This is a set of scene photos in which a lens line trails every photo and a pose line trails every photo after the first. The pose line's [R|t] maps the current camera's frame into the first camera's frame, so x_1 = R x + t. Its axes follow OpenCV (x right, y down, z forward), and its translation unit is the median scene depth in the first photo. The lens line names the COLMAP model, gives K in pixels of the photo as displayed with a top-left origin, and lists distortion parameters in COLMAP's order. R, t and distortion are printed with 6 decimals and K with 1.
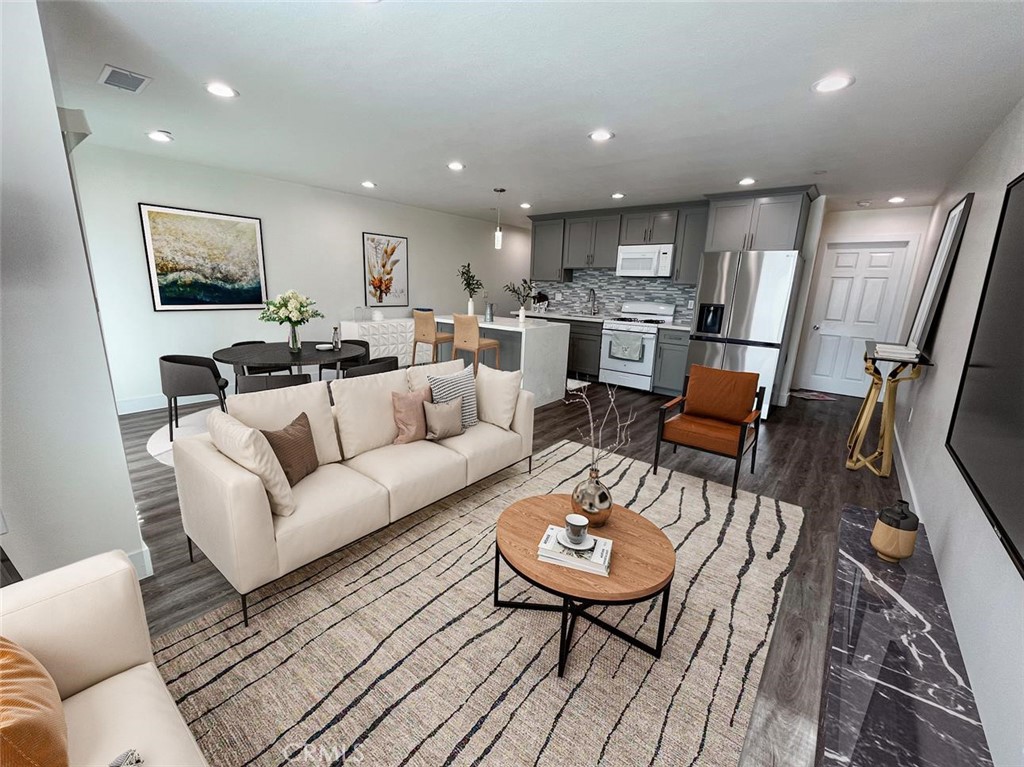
lens RADIAL K [[414.3, 0, 512.0], [0, 414.3, 383.5], [0, 0, 1]] dist [-0.000485, -0.000062]
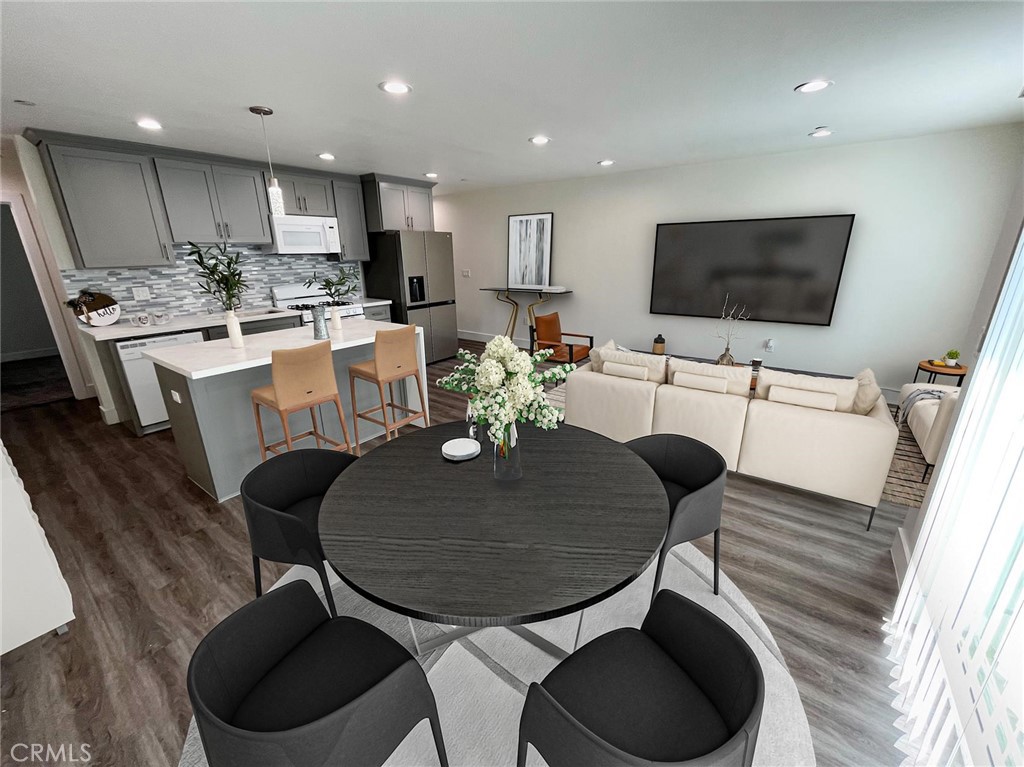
lens RADIAL K [[414.3, 0, 512.0], [0, 414.3, 383.5], [0, 0, 1]] dist [-0.000485, -0.000062]
pose [[-0.059380, -0.337056, 0.939610, -0.561949], [0.238117, 0.909317, 0.341237, -0.196874], [-0.969420, 0.244000, 0.026263, 0.609022]]
